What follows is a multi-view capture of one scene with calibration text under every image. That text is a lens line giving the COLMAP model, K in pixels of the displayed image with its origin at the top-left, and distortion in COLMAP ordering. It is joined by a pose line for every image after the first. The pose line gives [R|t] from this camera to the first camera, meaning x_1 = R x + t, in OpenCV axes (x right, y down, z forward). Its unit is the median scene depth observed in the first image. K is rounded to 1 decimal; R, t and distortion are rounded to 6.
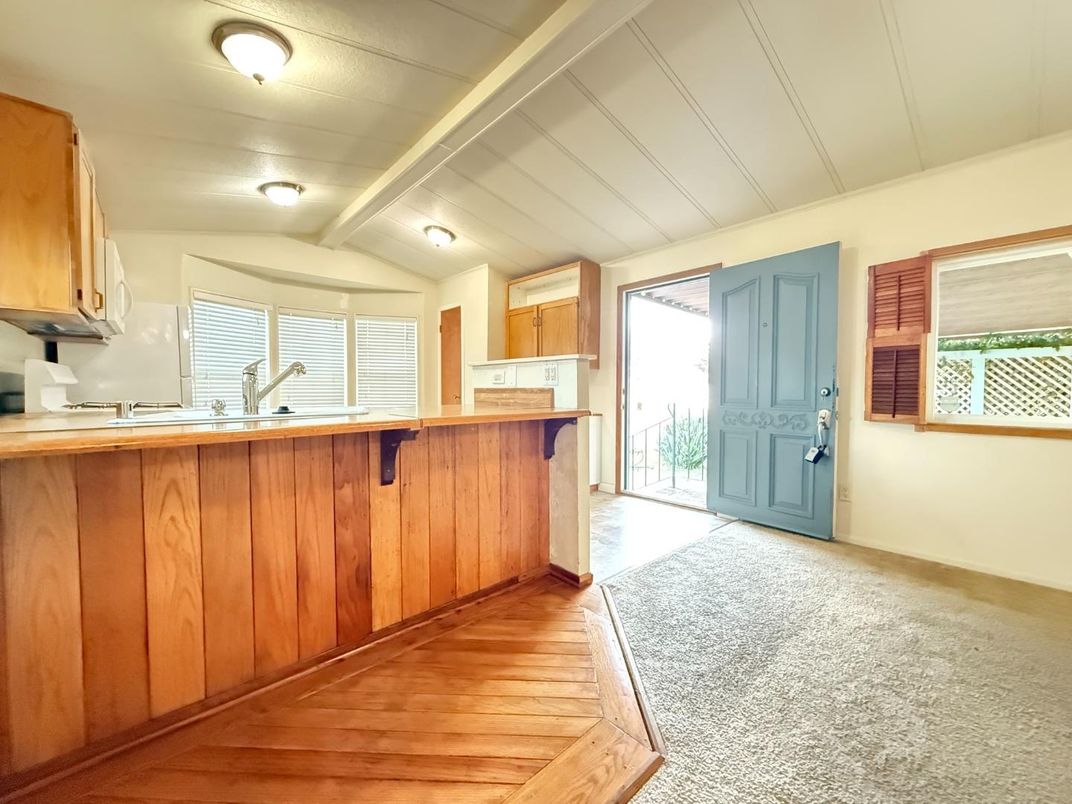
lens RADIAL K [[426.6, 0, 531.6], [0, 426.6, 402.9], [0, 0, 1]] dist [-0.001510, 0.000134]
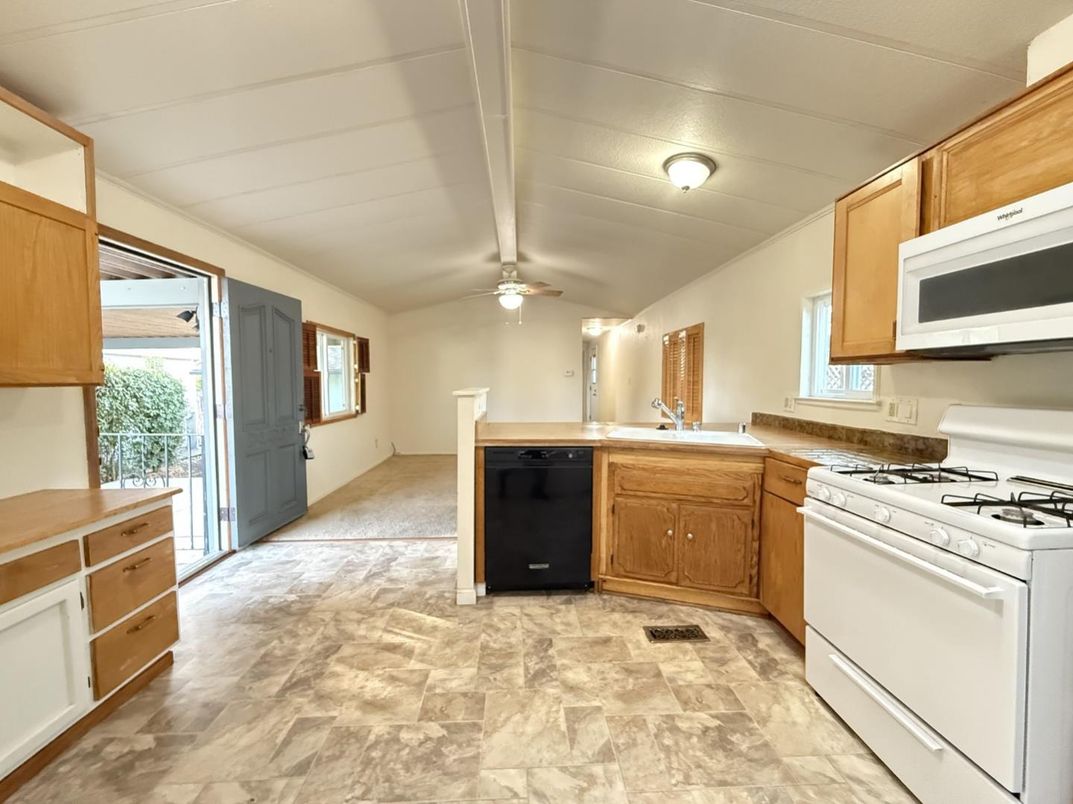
lens RADIAL K [[429.3, 0, 533.7], [0, 429.3, 402.2], [0, 0, 1]] dist [-0.000725, 0.000089]
pose [[-0.770469, -0.034419, 0.636548, -0.756998], [0.019492, 0.996803, 0.077490, -0.134627], [-0.637179, 0.072111, -0.767335, 1.564644]]
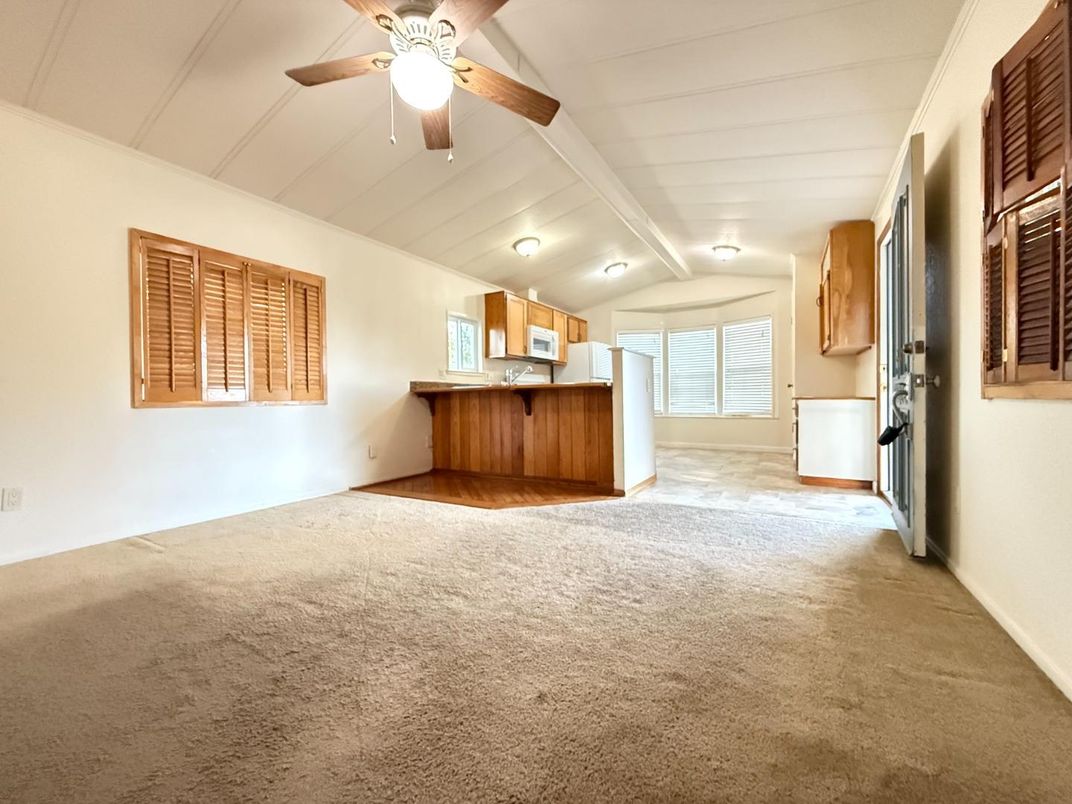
lens RADIAL K [[428.9, 0, 533.2], [0, 428.9, 402.2], [0, 0, 1]] dist [-0.000725, 0.000089]
pose [[0.301412, 0.001120, -0.953493, 1.171877], [-0.017462, 0.999838, -0.004346, 0.076977], [0.953334, 0.017960, 0.301383, 0.181499]]
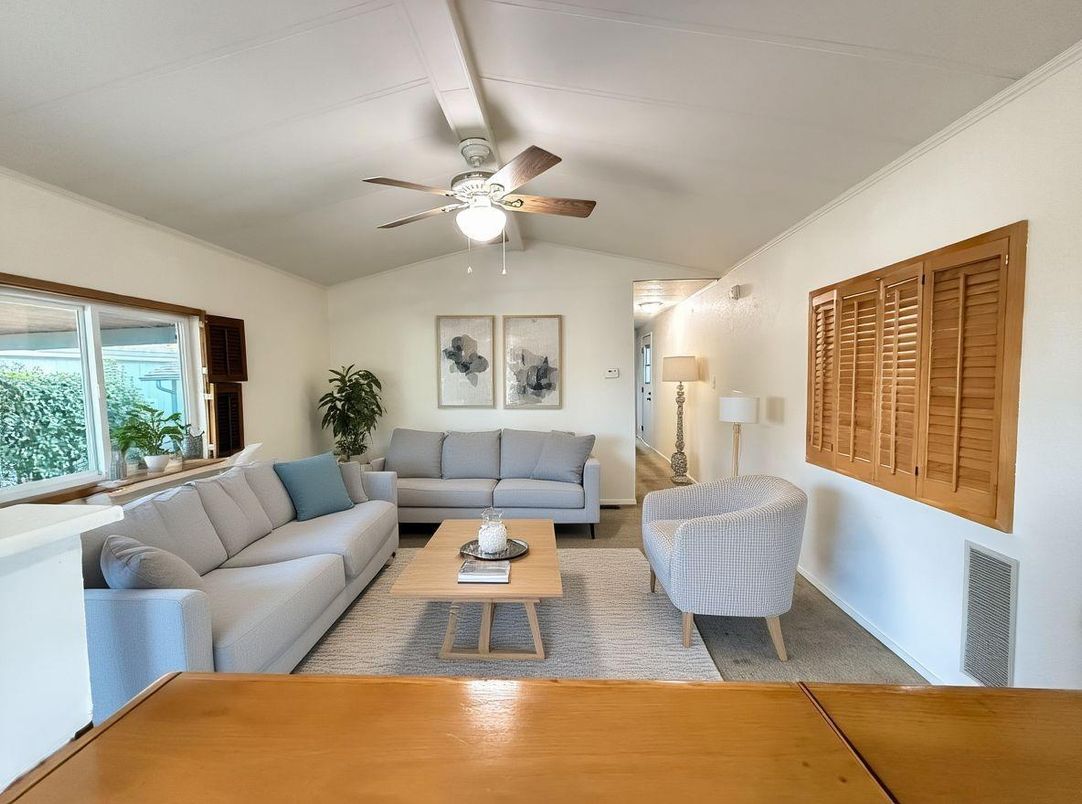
lens RADIAL K [[417.8, 0, 541.0], [0, 417.8, 402.0], [0, 0, 1]] dist [0.000446, -0.000029]
pose [[-0.708499, -0.033527, 0.704915, -0.174586], [0.040173, 0.995335, 0.087718, -0.141703], [-0.704568, 0.090467, -0.703847, 0.713479]]
